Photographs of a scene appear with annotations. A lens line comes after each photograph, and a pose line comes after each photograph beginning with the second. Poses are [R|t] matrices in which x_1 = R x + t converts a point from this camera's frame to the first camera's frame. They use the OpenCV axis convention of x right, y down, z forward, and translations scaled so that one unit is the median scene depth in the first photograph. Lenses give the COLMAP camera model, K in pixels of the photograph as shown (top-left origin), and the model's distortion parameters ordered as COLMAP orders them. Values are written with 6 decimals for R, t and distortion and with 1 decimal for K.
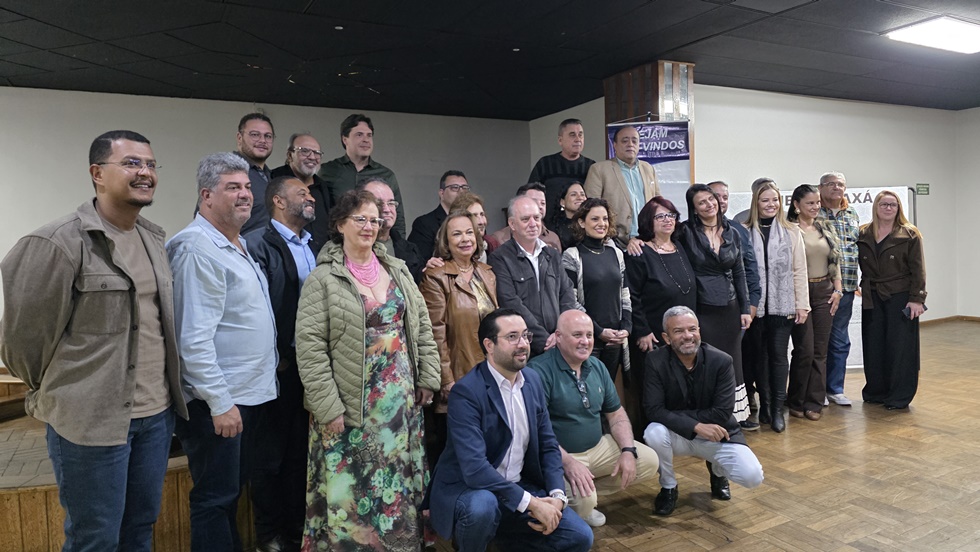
lens RADIAL K [[649.1, 0, 493.5], [0, 649.1, 263.9], [0, 0, 1]] dist [0.061654, -0.063120]
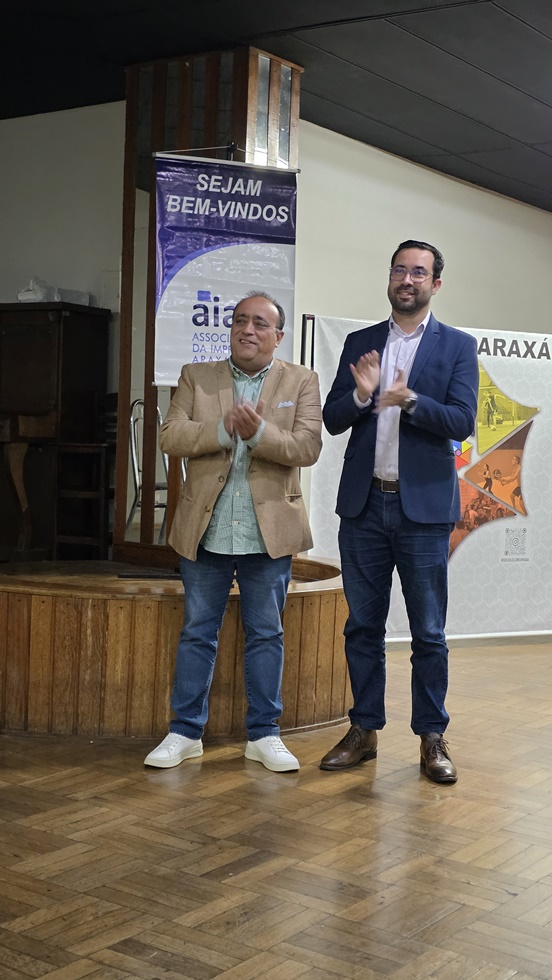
lens RADIAL K [[1294.9, 0, 282.7], [0, 1294.9, 480.0], [0, 0, 1]] dist [0.166240, -0.438747]
pose [[0.900608, 0.051510, 0.431569, -0.214797], [-0.050808, 0.998622, -0.013165, 0.063651], [-0.431653, -0.010070, 0.901984, 0.052876]]
